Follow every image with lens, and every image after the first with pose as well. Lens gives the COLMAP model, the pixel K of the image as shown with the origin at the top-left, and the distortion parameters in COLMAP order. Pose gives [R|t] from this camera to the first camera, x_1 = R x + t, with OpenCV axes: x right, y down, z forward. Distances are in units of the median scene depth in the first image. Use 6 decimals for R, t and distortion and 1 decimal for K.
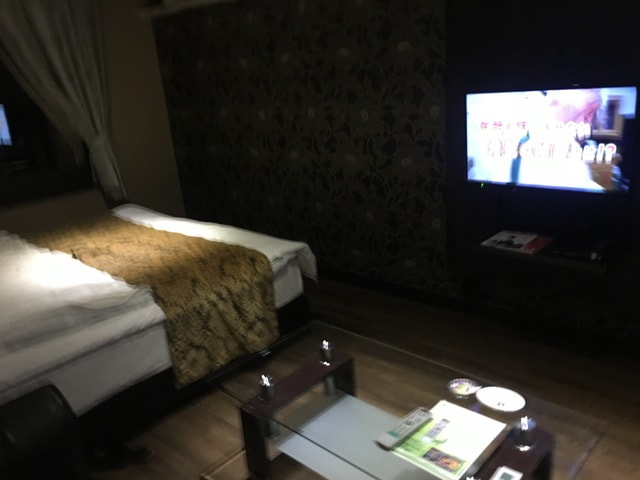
lens RADIAL K [[526.4, 0, 329.6], [0, 526.4, 239.6], [0, 0, 1]] dist [-0.002604, -0.003678]
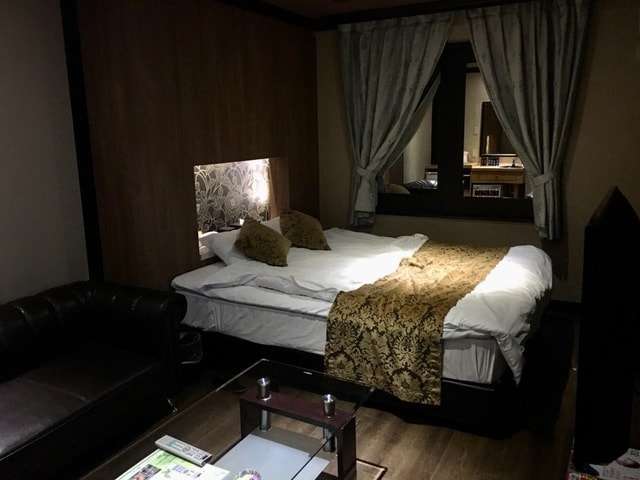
lens RADIAL K [[526.4, 0, 329.6], [0, 526.4, 239.6], [0, 0, 1]] dist [-0.002604, -0.003678]
pose [[0.241979, 0.266208, -0.933048, 0.748674], [-0.296981, 0.935795, 0.189972, -0.243110], [0.923714, 0.231129, 0.305501, 0.541427]]
